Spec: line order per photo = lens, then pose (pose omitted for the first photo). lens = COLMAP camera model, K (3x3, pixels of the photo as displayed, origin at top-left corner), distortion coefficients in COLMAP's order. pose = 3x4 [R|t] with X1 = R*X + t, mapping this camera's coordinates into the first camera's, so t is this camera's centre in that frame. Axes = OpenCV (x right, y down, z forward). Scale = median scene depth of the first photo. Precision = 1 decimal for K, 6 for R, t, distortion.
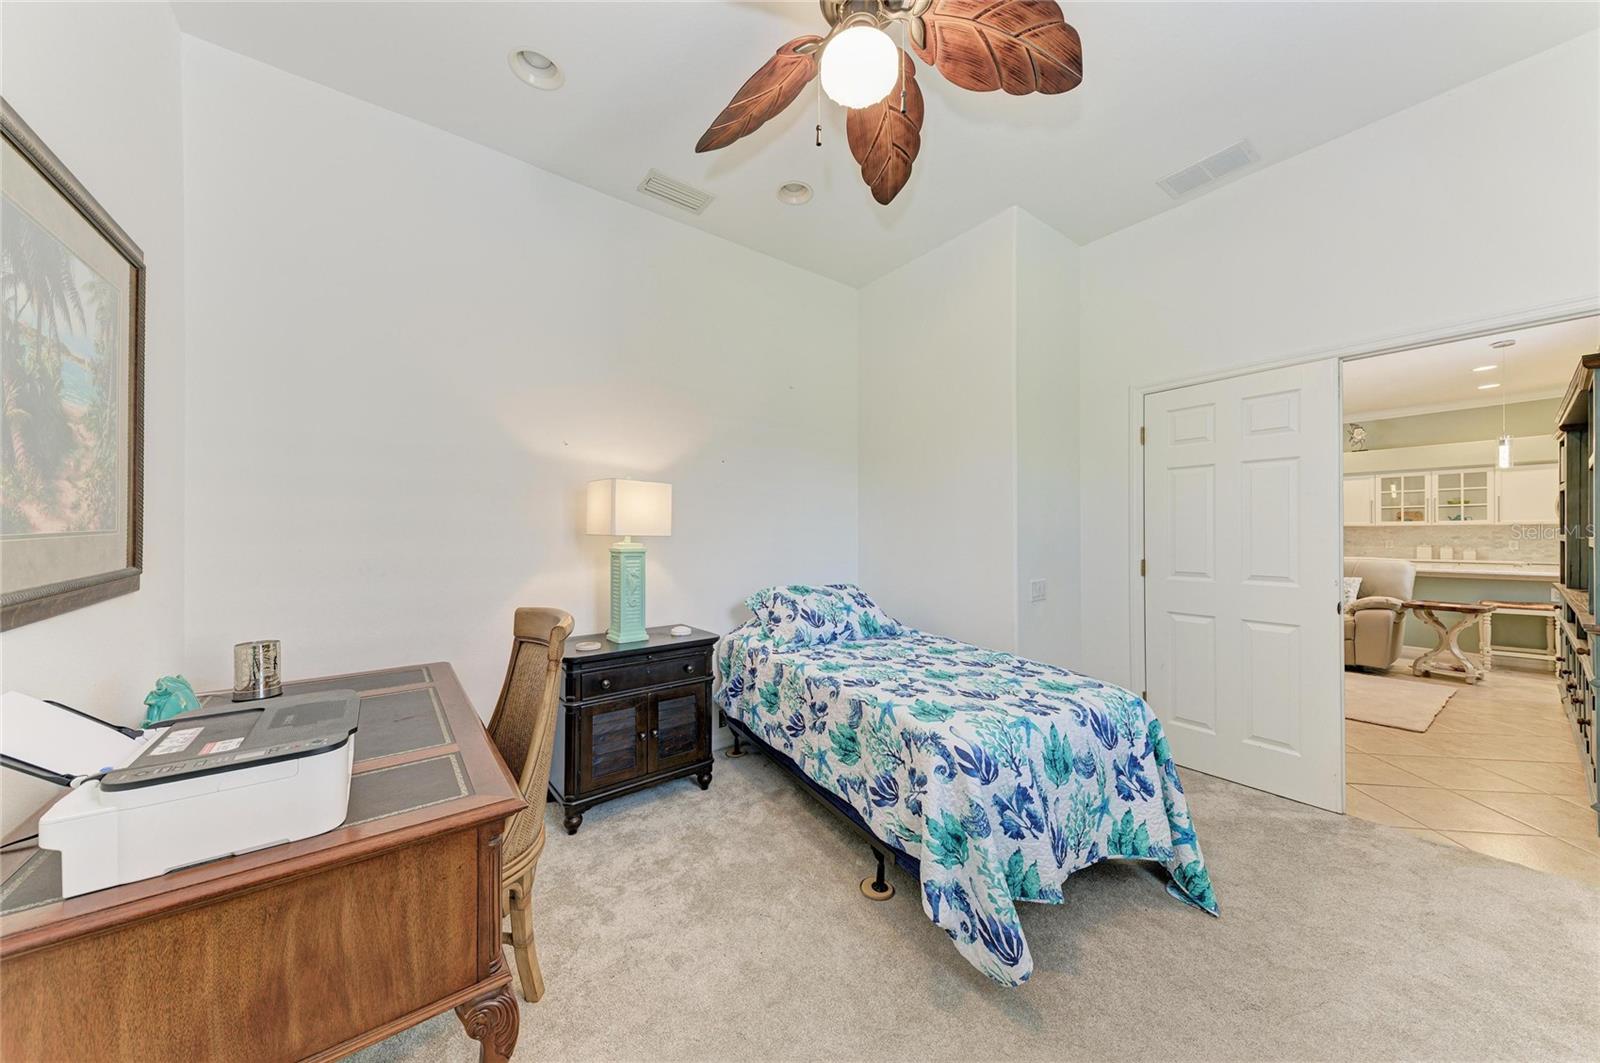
lens RADIAL K [[540.7, 0, 789.0], [0, 540.7, 531.8], [0, 0, 1]] dist [0.007881, -0.001582]
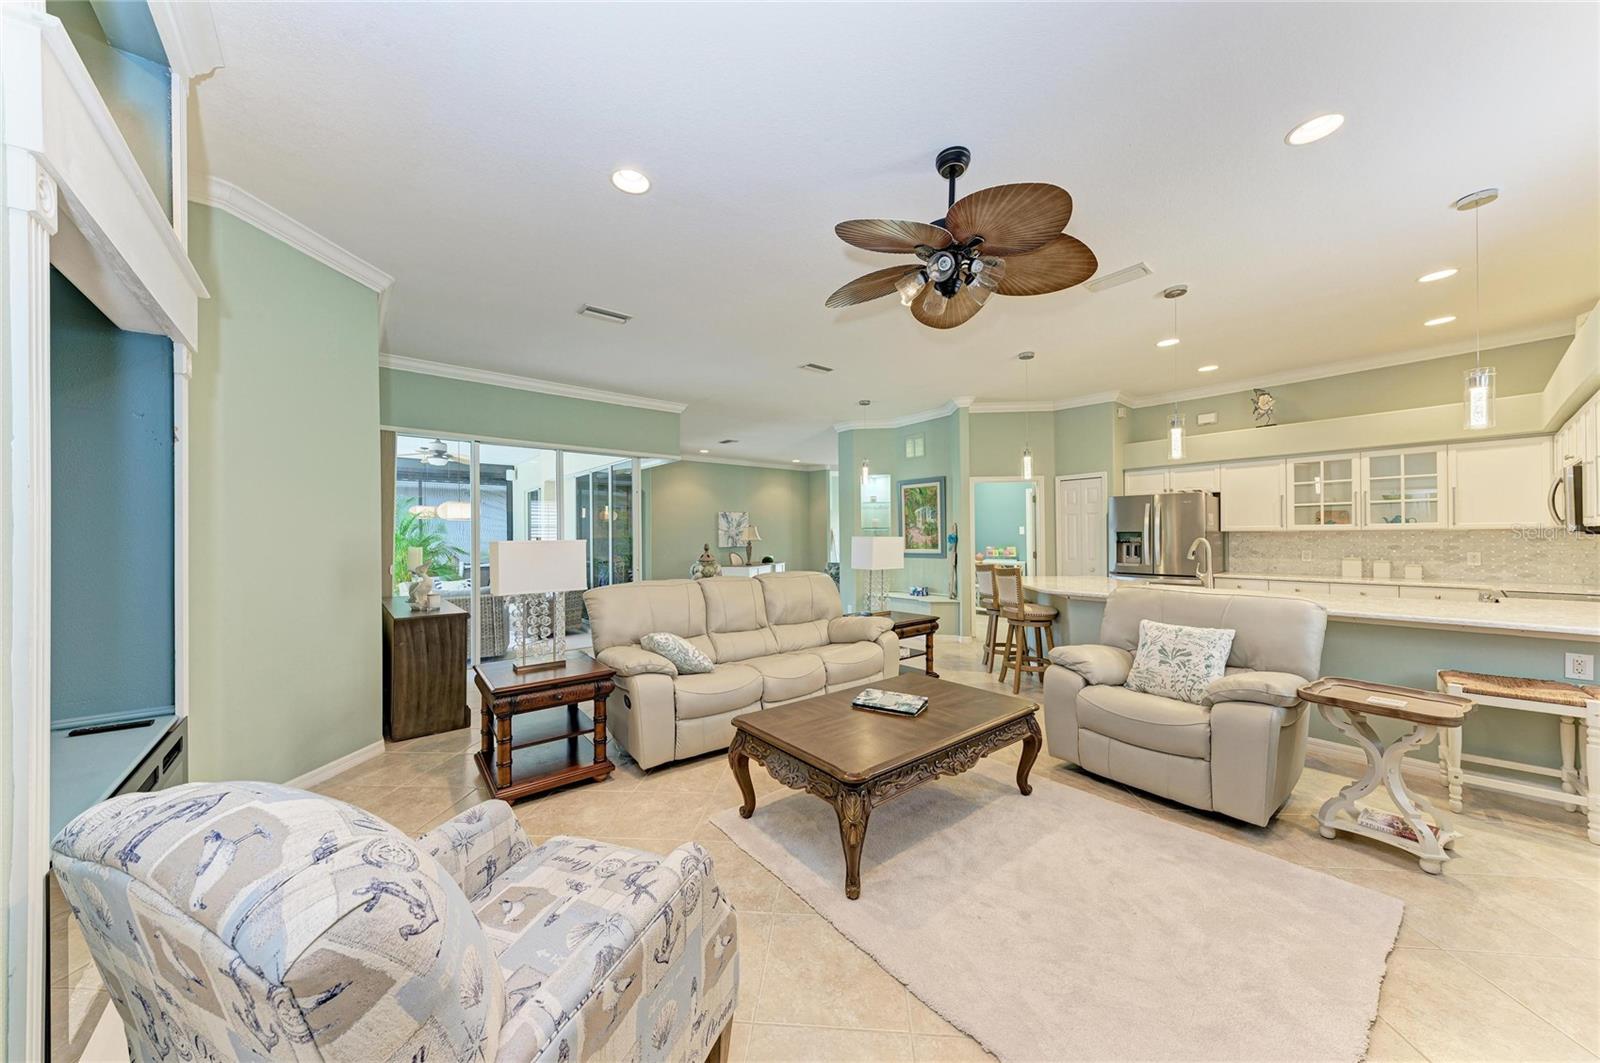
lens RADIAL K [[540.7, 0, 792.6], [0, 540.7, 534.0], [0, 0, 1]] dist [0.007881, -0.001582]
pose [[0.998655, -0.005869, 0.051508, 0.425845], [0.006007, 0.999979, -0.002530, -0.009788], [-0.051492, 0.002836, 0.998669, 0.349782]]
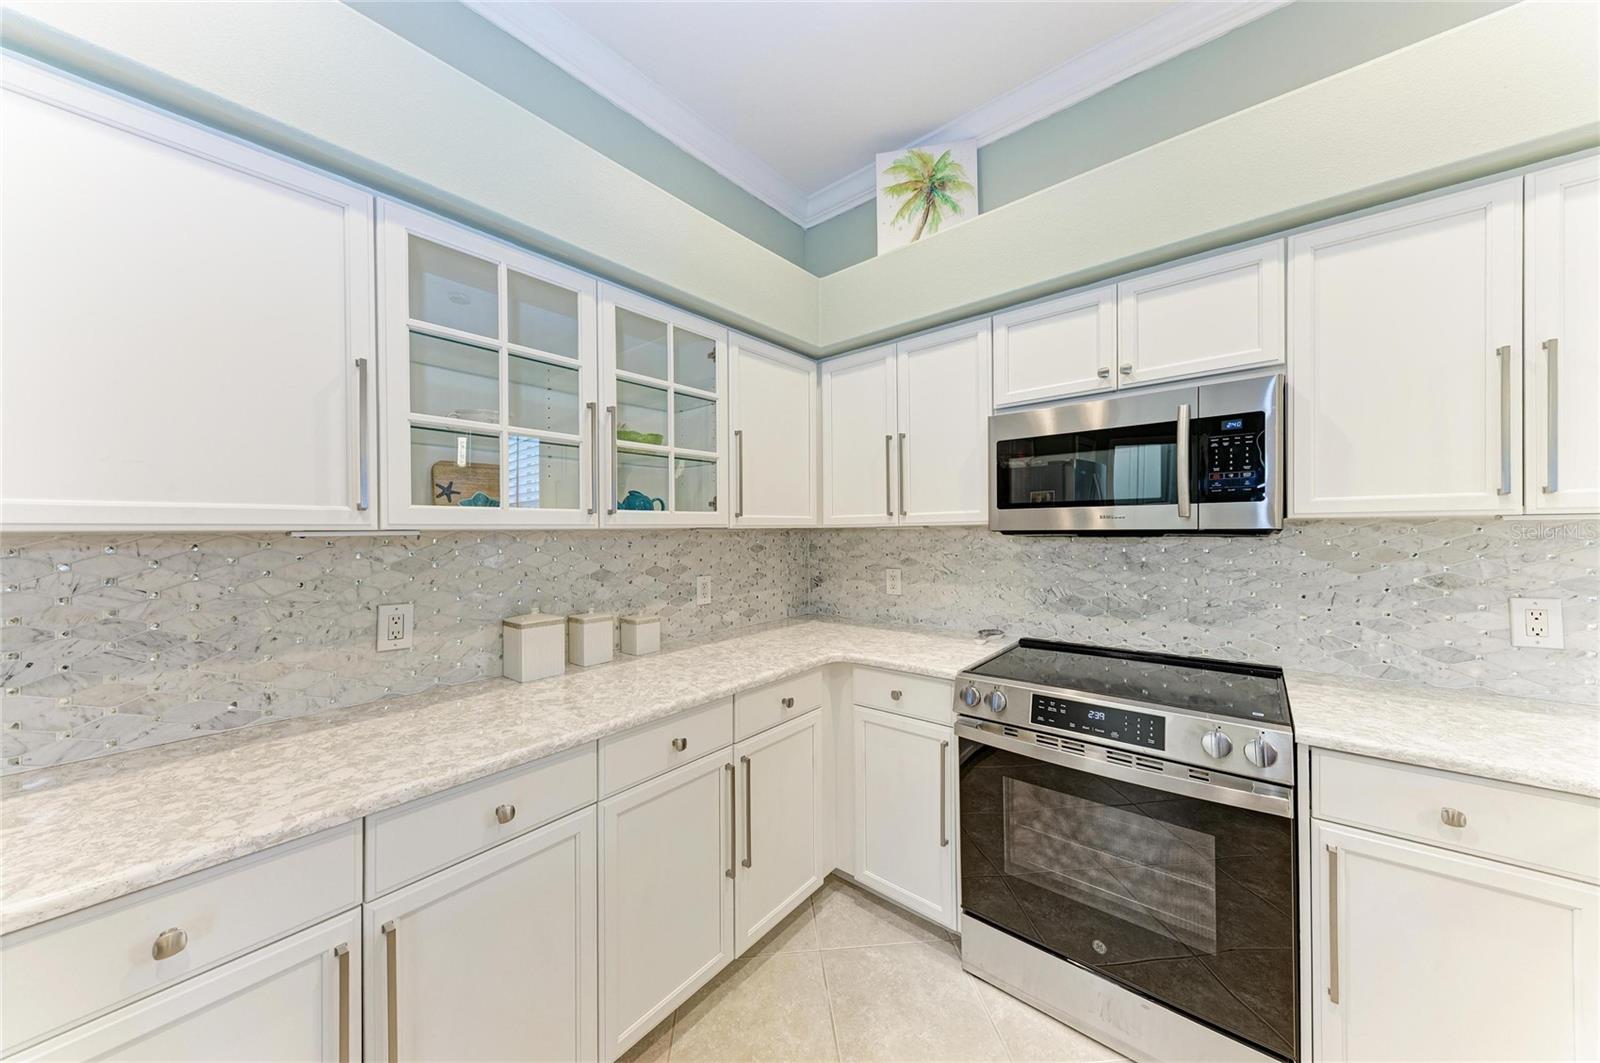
lens RADIAL K [[540.7, 0, 807.0], [0, 540.7, 533.4], [0, 0, 1]] dist [0.007881, -0.001582]
pose [[-0.238128, -0.002407, 0.971231, 0.965098], [0.008967, 0.999949, 0.004676, -0.010650], [-0.971192, 0.009823, -0.238094, 0.988290]]
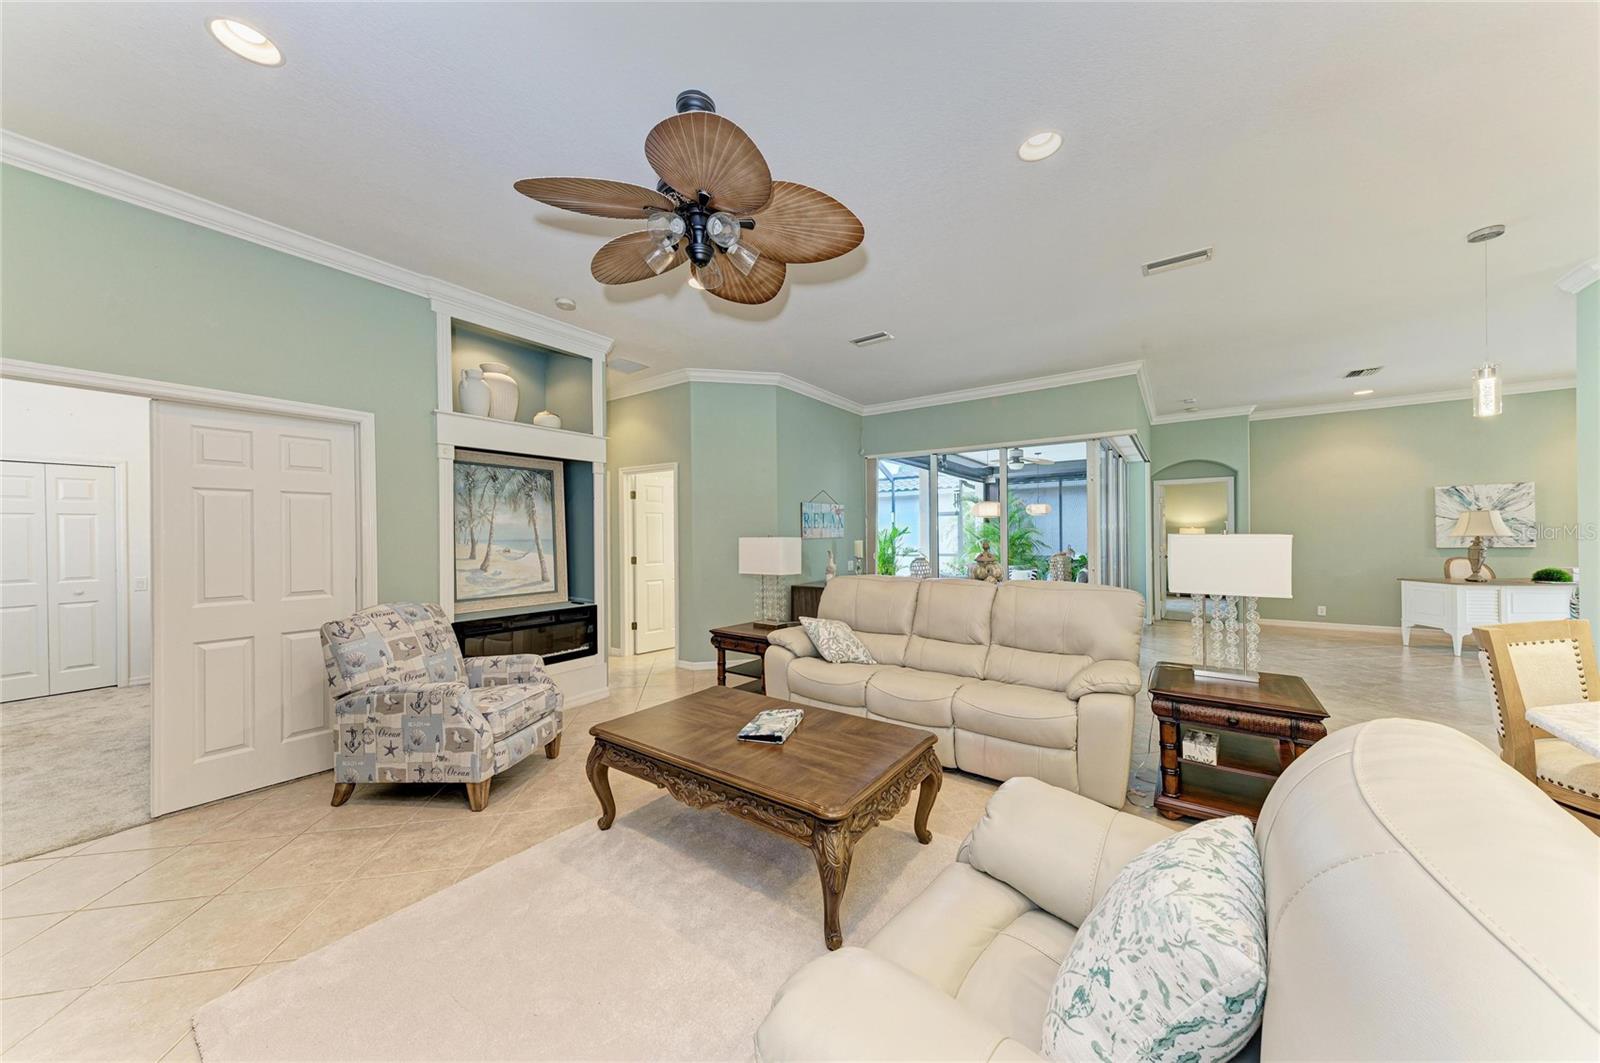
lens RADIAL K [[540.7, 0, 802.4], [0, 540.7, 533.4], [0, 0, 1]] dist [0.007881, -0.001582]
pose [[0.318601, -0.003463, -0.947883, 0.834379], [0.010550, 0.999944, -0.000108, -0.011251], [0.947830, -0.009966, 0.318620, 0.633906]]
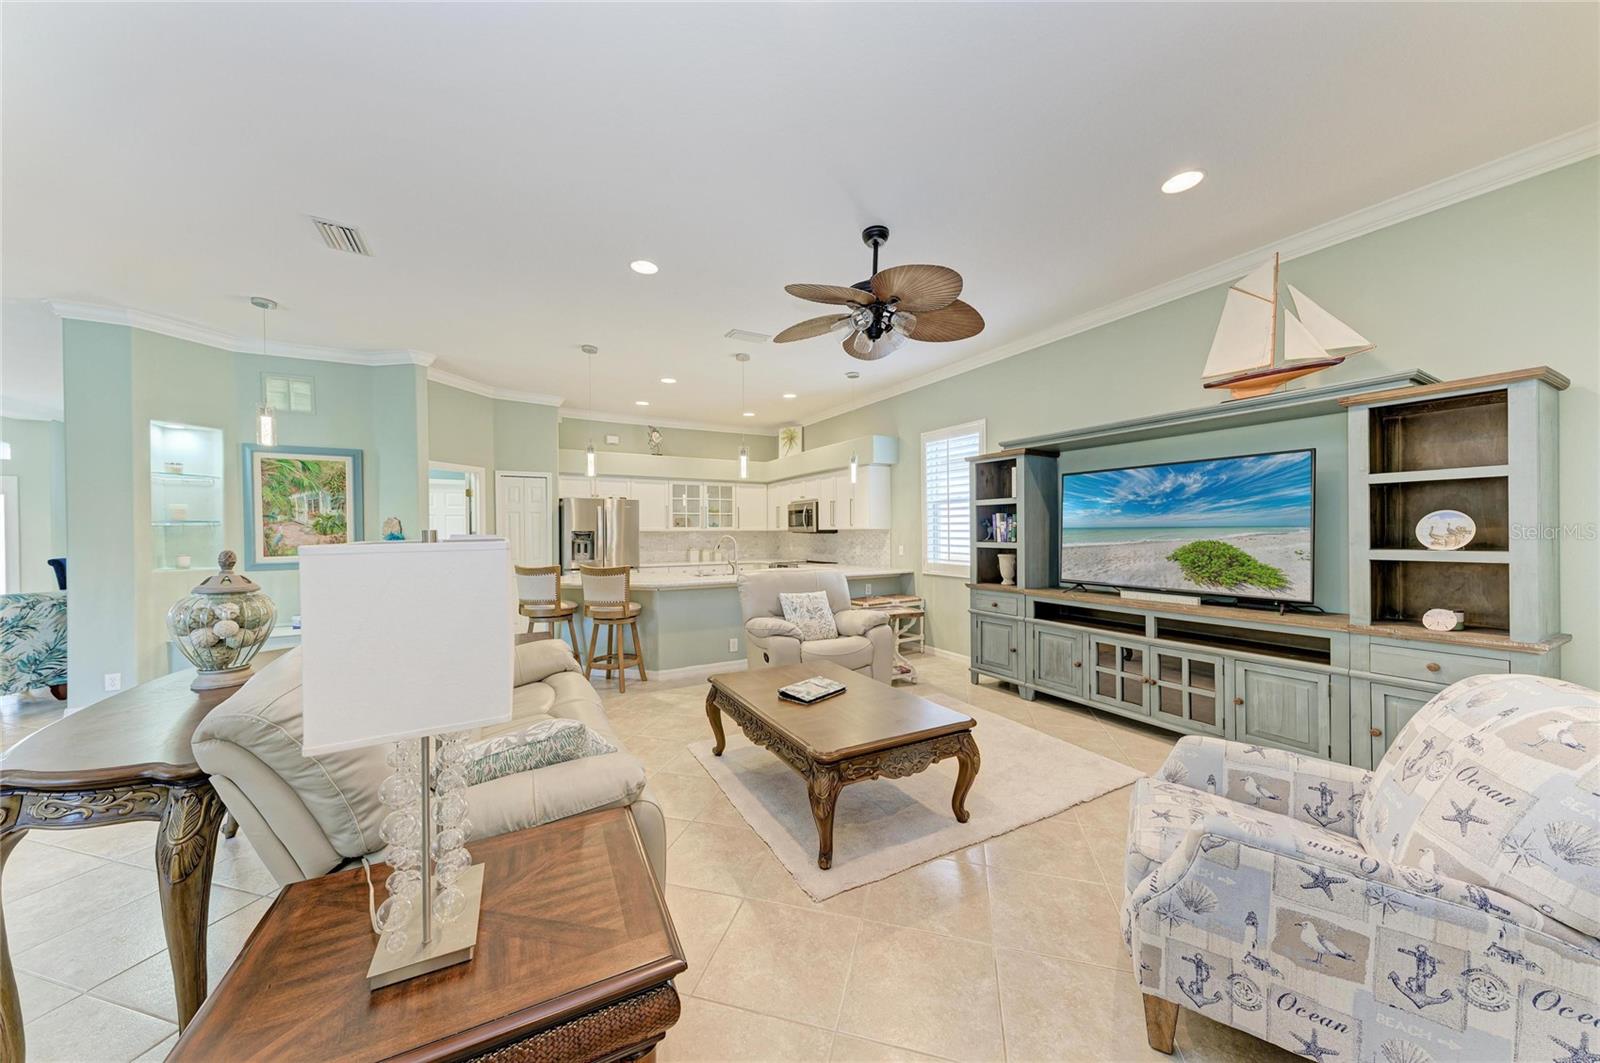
lens RADIAL K [[540.7, 0, 802.4], [0, 540.7, 537.3], [0, 0, 1]] dist [0.007881, -0.001582]
pose [[0.126598, -0.009328, 0.991910, 0.123875], [0.003126, 0.999955, 0.009005, -0.008882], [-0.991949, 0.001961, 0.126621, 0.676277]]
